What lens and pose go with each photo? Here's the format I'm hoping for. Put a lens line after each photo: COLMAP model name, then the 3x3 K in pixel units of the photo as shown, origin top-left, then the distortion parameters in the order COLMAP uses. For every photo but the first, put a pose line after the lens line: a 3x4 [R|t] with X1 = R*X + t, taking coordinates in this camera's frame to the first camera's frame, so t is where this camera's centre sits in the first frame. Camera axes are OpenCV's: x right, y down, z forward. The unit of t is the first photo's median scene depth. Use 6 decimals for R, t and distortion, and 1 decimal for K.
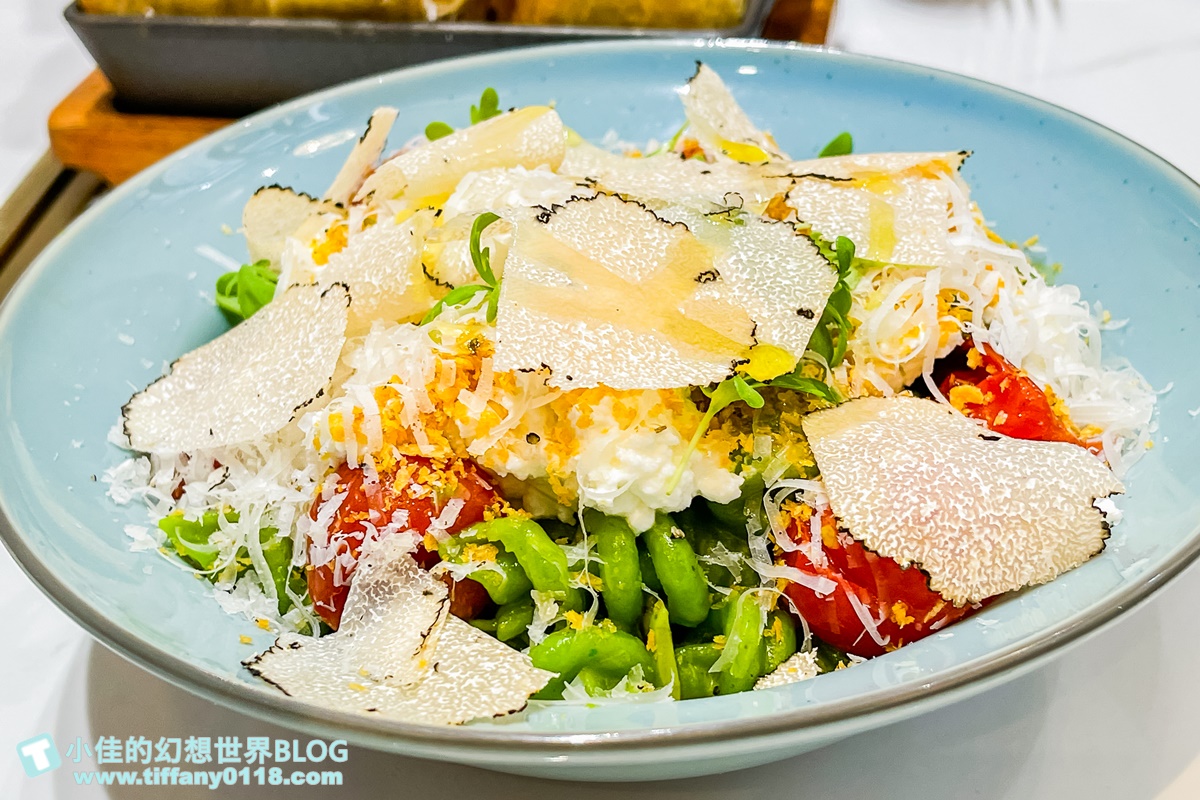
lens RADIAL K [[2123.3, 0, 600.0], [0, 2123.3, 400.0], [0, 0, 1]] dist [0.044513, -0.204265]
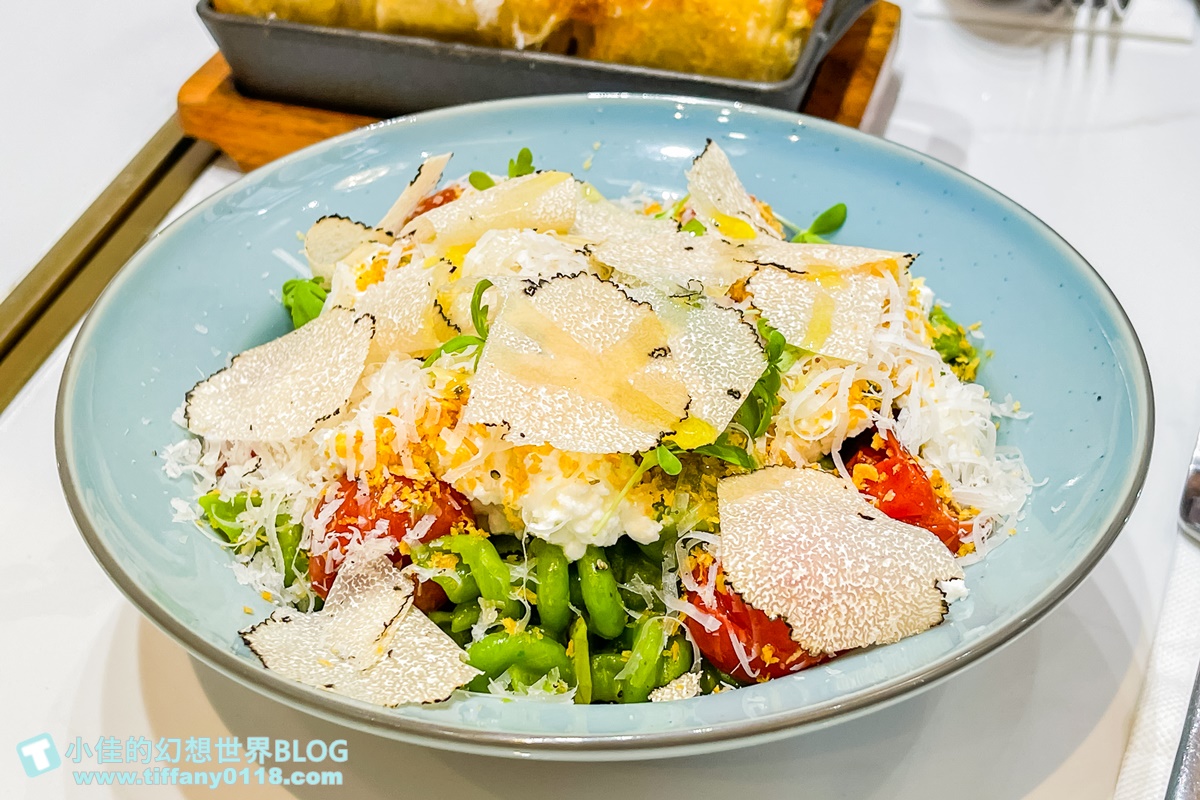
lens RADIAL K [[2123.3, 0, 600.0], [0, 2123.3, 400.0], [0, 0, 1]] dist [0.044513, -0.204265]
pose [[0.990624, 0.114122, -0.075096, 0.115805], [-0.109203, 0.991782, 0.066651, -0.113171], [0.082085, -0.057826, 0.994946, -0.219403]]
